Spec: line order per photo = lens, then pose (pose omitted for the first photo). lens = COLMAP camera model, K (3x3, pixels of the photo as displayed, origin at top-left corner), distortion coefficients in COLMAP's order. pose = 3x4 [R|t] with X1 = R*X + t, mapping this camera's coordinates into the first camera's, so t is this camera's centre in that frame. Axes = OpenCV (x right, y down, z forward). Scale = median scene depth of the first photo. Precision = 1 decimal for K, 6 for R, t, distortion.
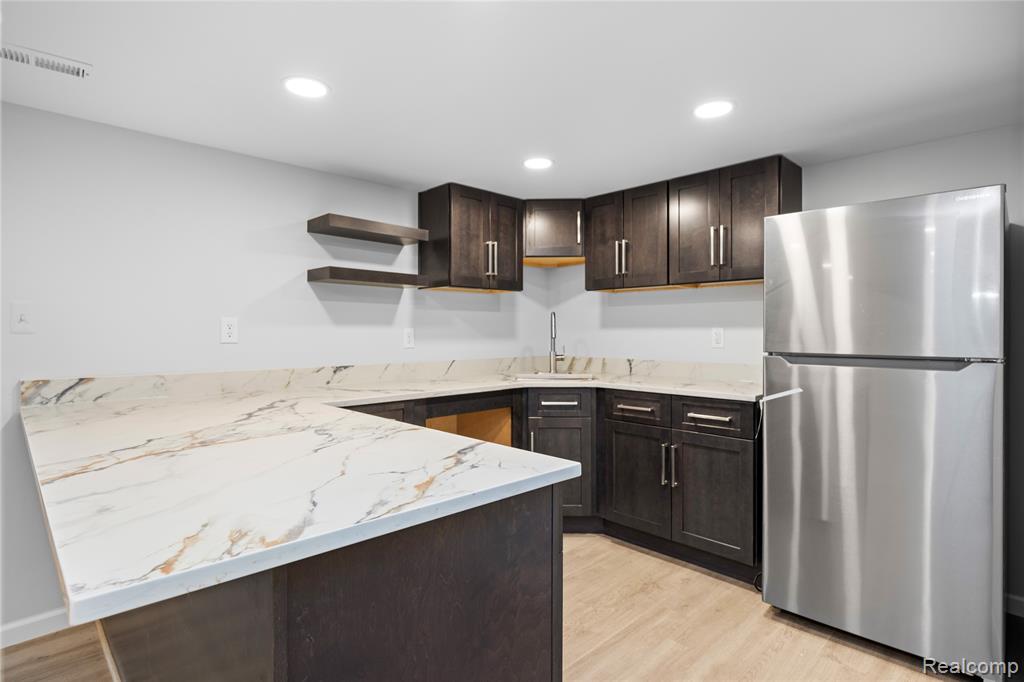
lens RADIAL K [[526.3, 0, 512.0], [0, 526.3, 341.0], [0, 0, 1]] dist [0.000291, -0.000606]
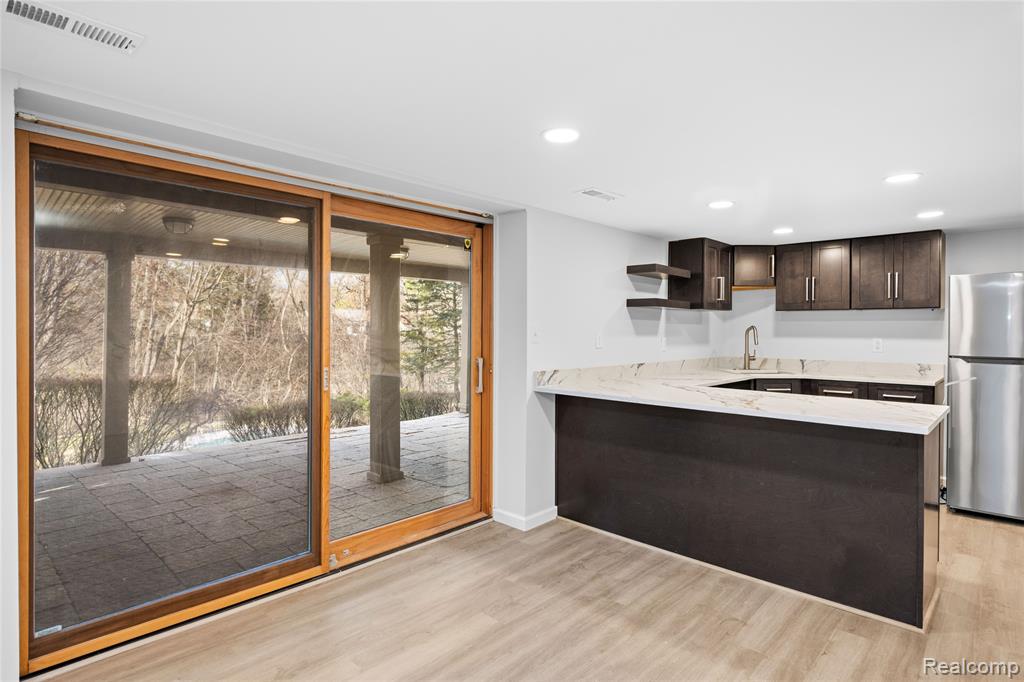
lens RADIAL K [[547.6, 0, 512.0], [0, 547.6, 341.0], [0, 0, 1]] dist [-0.001656, -0.001314]
pose [[0.998989, 0.004127, 0.044762, -0.686626], [-0.004142, 0.999991, 0.000256, -0.013321], [-0.044760, -0.000441, 0.998998, -0.468427]]
